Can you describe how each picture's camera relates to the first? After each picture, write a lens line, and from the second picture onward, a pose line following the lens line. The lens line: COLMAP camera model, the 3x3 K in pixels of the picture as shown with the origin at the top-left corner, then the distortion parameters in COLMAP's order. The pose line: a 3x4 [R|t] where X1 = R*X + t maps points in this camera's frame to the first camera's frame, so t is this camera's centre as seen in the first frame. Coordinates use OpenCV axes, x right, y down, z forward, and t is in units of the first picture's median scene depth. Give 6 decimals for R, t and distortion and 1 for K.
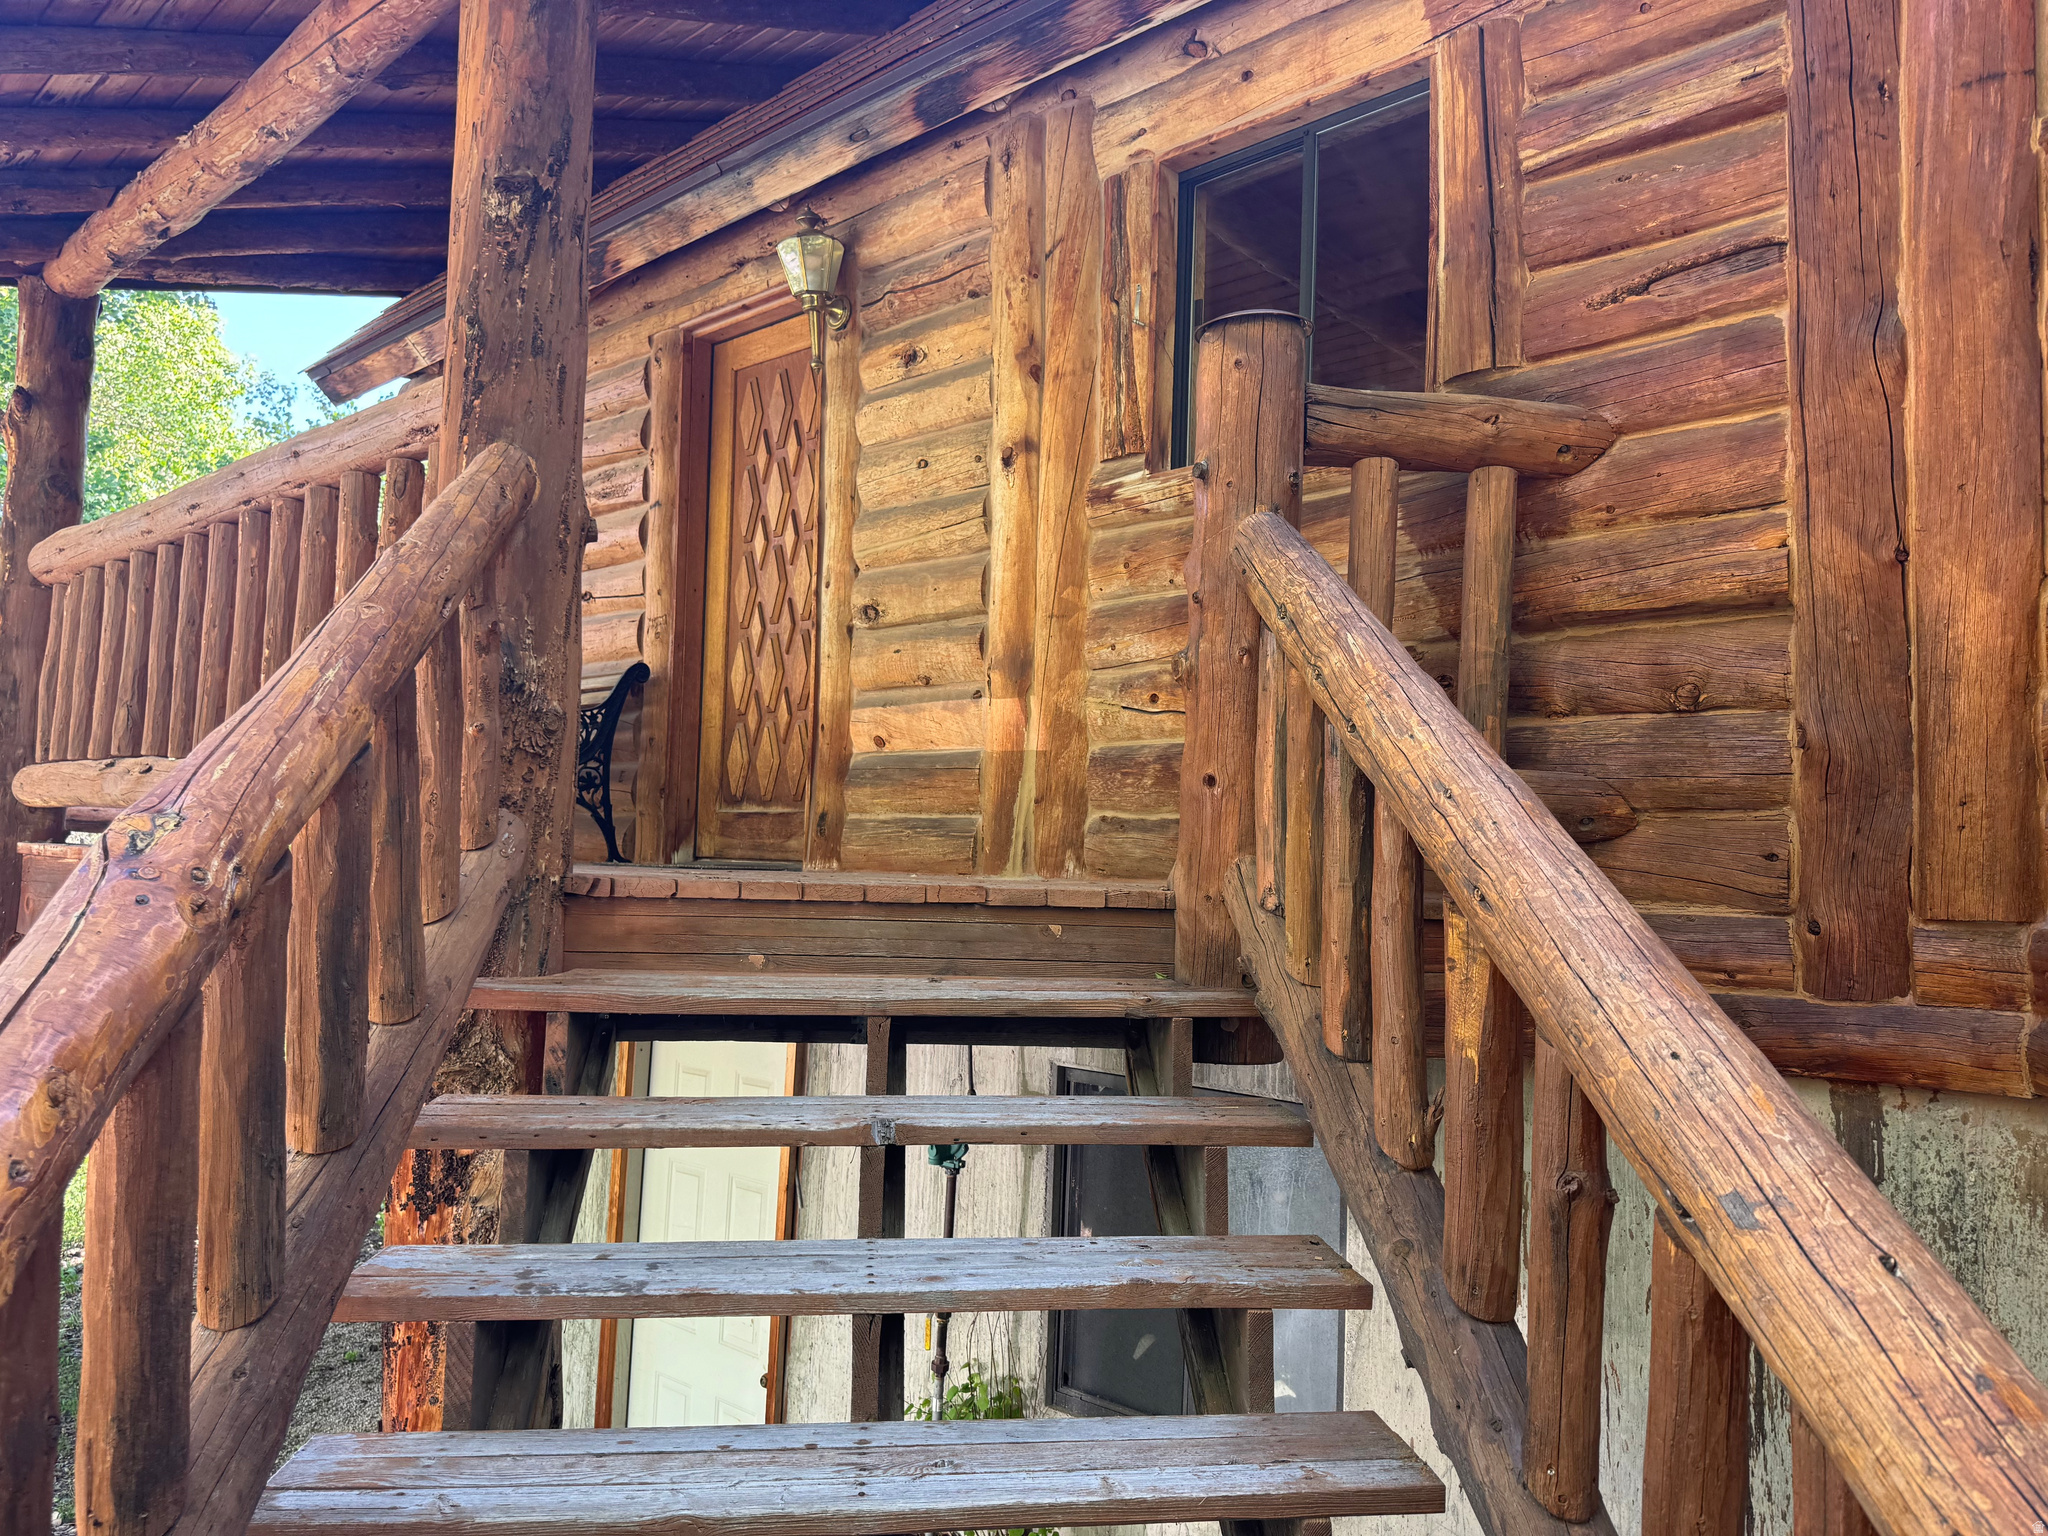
lens RADIAL K [[1441.6, 0, 1024.0], [0, 1441.6, 771.0], [0, 0, 1]] dist [0.071042, -0.115184]
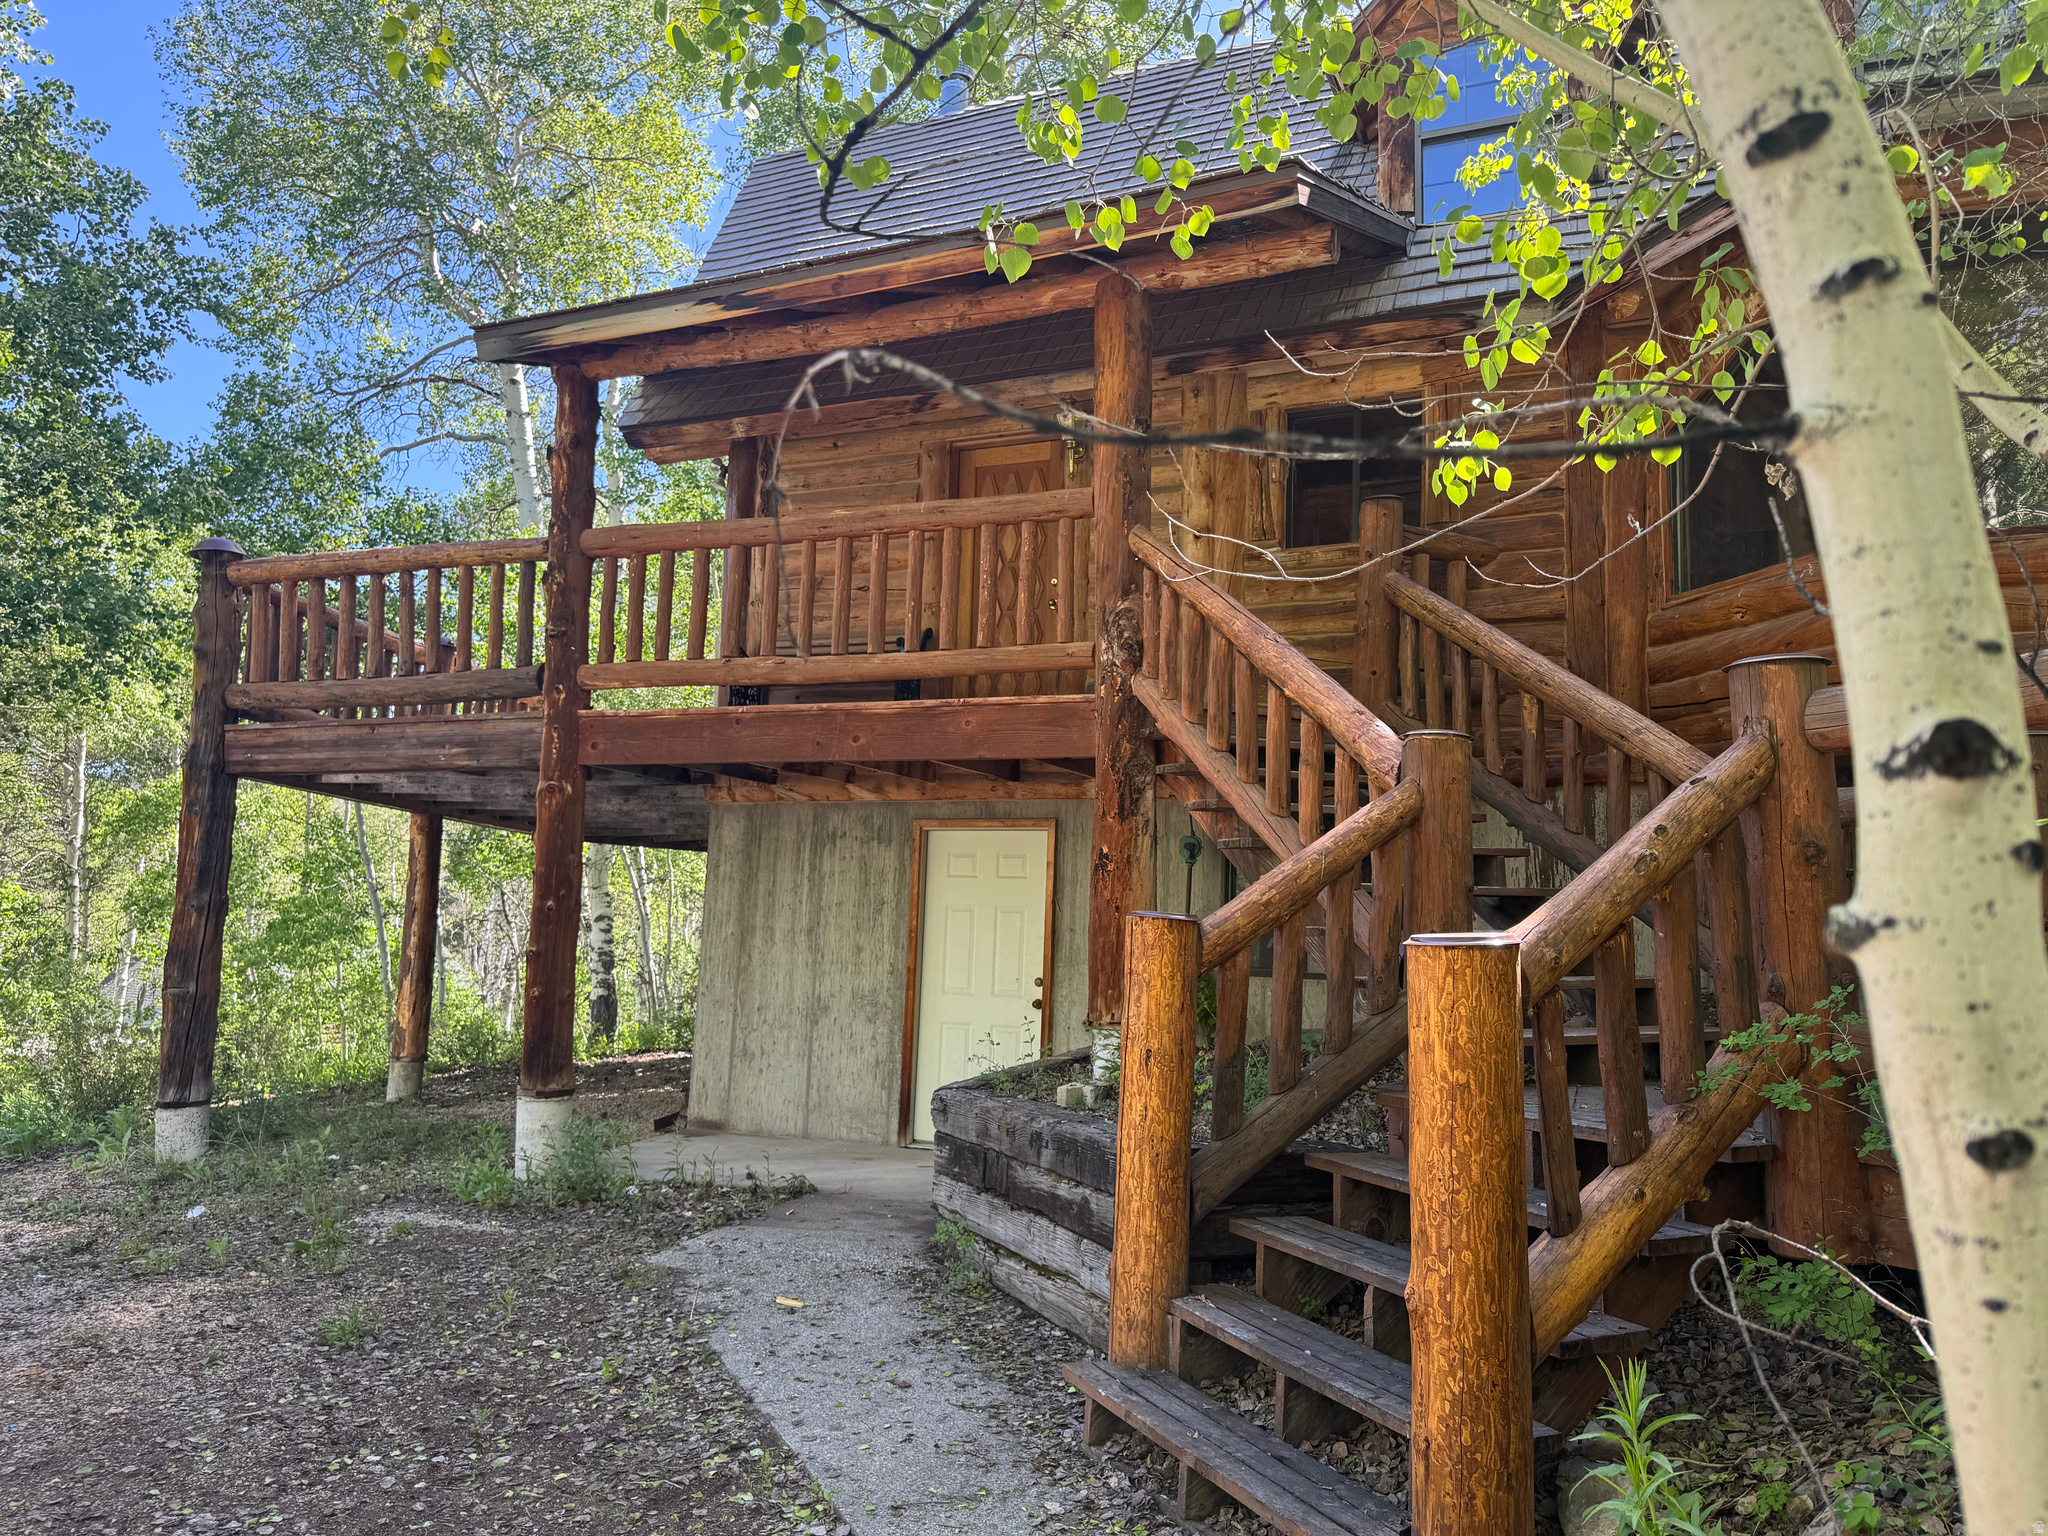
lens RADIAL K [[1441.6, 0, 1024.0], [0, 1441.6, 771.0], [0, 0, 1]] dist [0.071042, -0.115184]
pose [[0.949019, 0.029938, 0.313793, -0.952147], [-0.019953, 0.999189, -0.034984, 0.213452], [-0.314586, 0.026939, 0.948847, -0.943348]]
